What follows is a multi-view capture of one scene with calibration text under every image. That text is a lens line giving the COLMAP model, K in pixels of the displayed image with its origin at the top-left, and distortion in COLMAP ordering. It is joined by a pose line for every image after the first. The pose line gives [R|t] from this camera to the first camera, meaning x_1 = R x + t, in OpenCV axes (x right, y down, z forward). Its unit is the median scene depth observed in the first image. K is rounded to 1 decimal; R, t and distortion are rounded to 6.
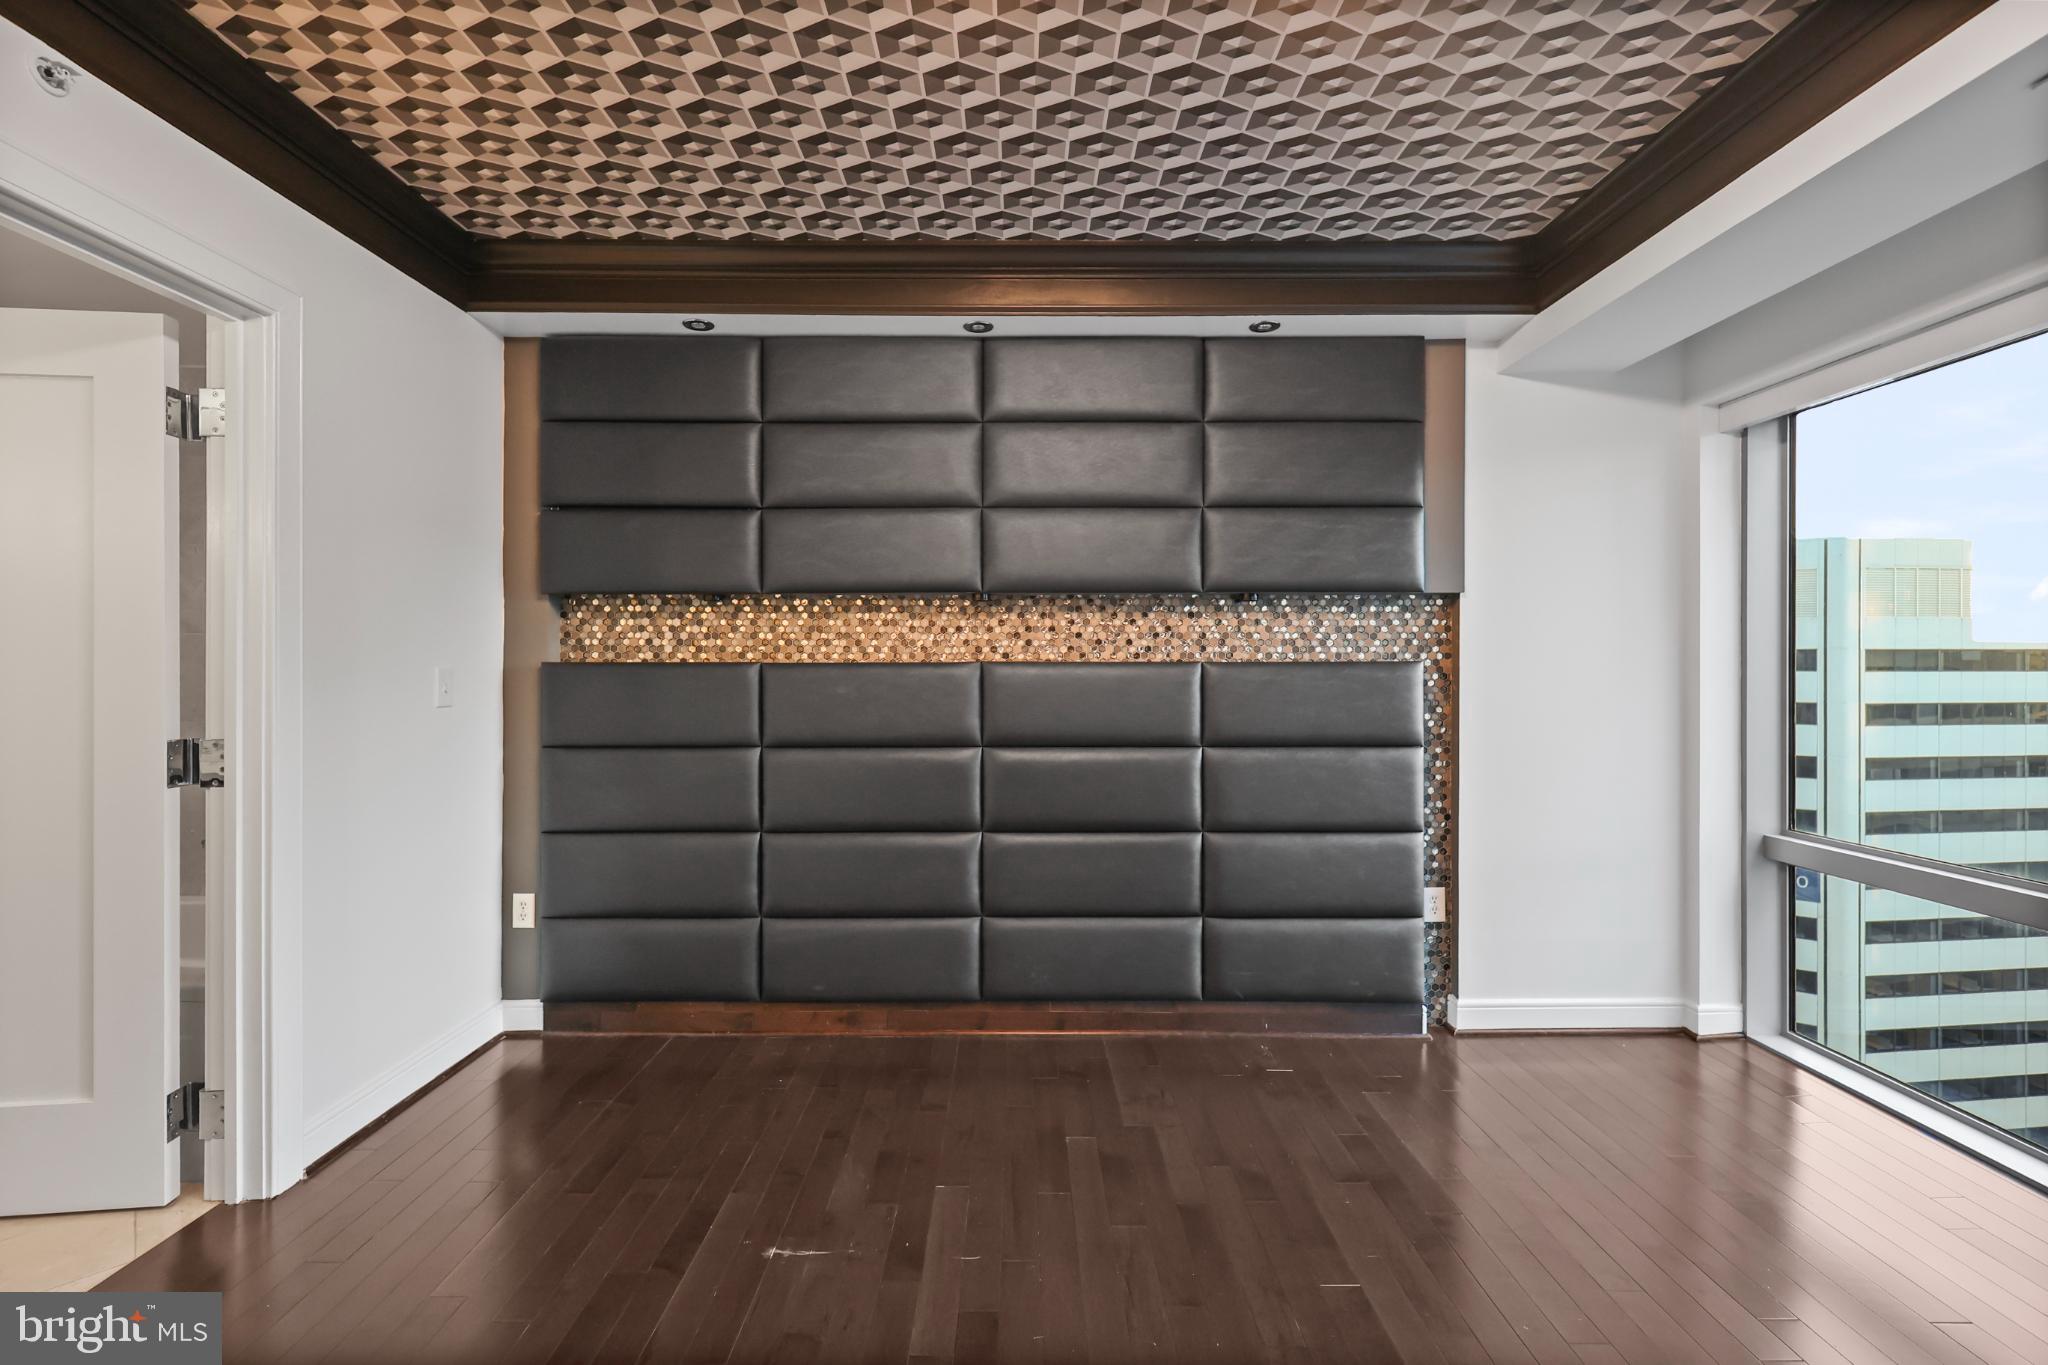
lens RADIAL K [[895.9, 0, 1017.7], [0, 895.9, 663.7], [0, 0, 1]] dist [0.005443, -0.001889]
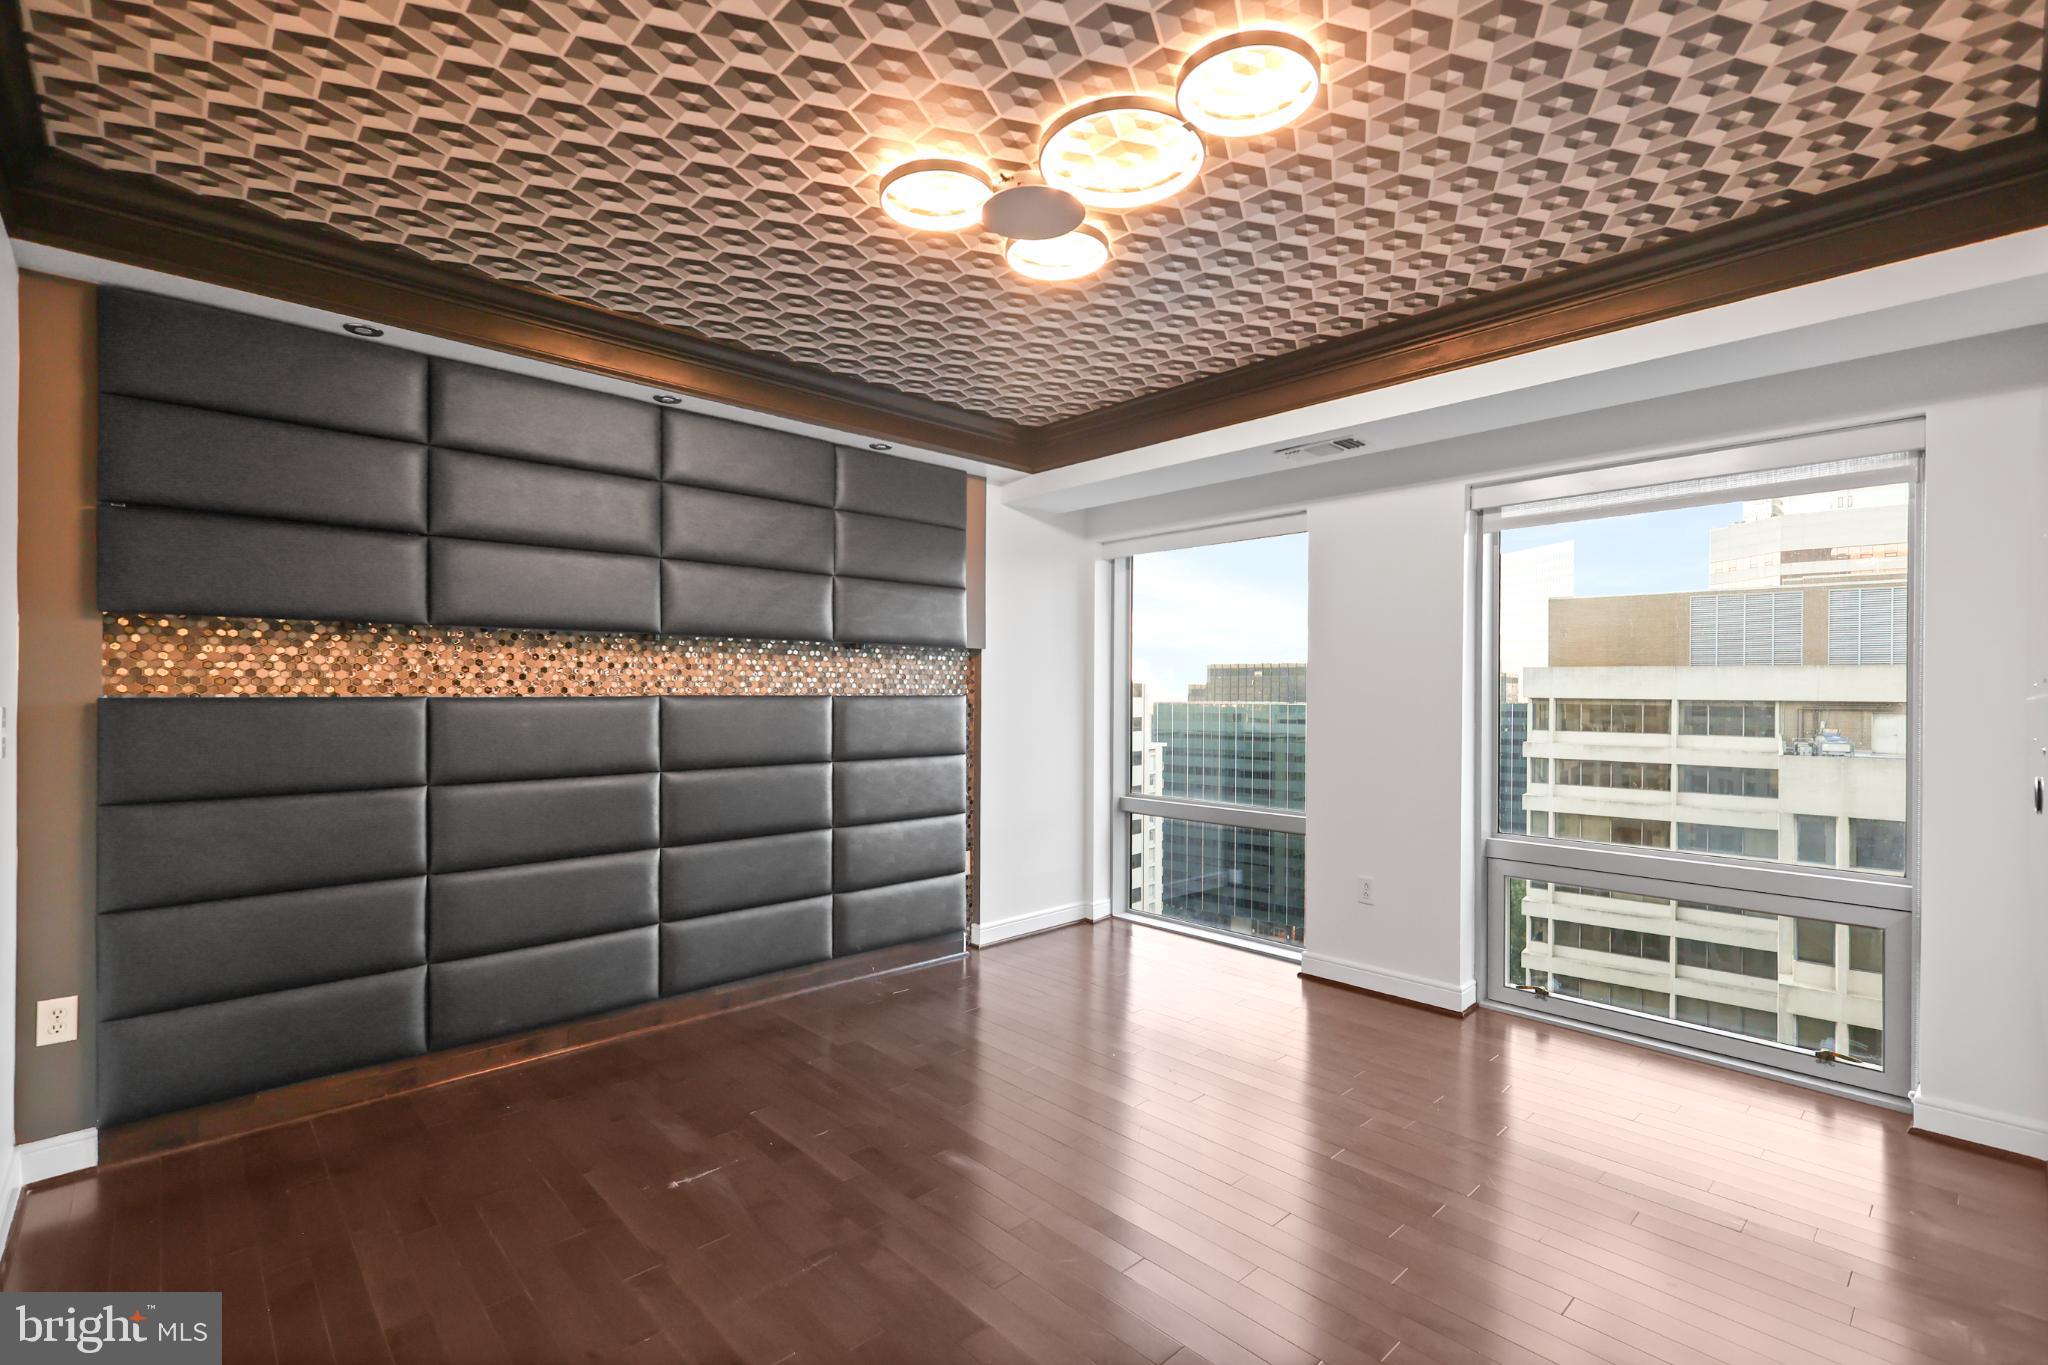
lens RADIAL K [[895.9, 0, 1028.8], [0, 895.9, 692.9], [0, 0, 1]] dist [0.005443, -0.001889]
pose [[0.732146, 0.000381, 0.681148, -0.457009], [0.000623, 0.999999, -0.001229, -0.004026], [-0.681148, 0.001324, 0.732145, -0.130563]]
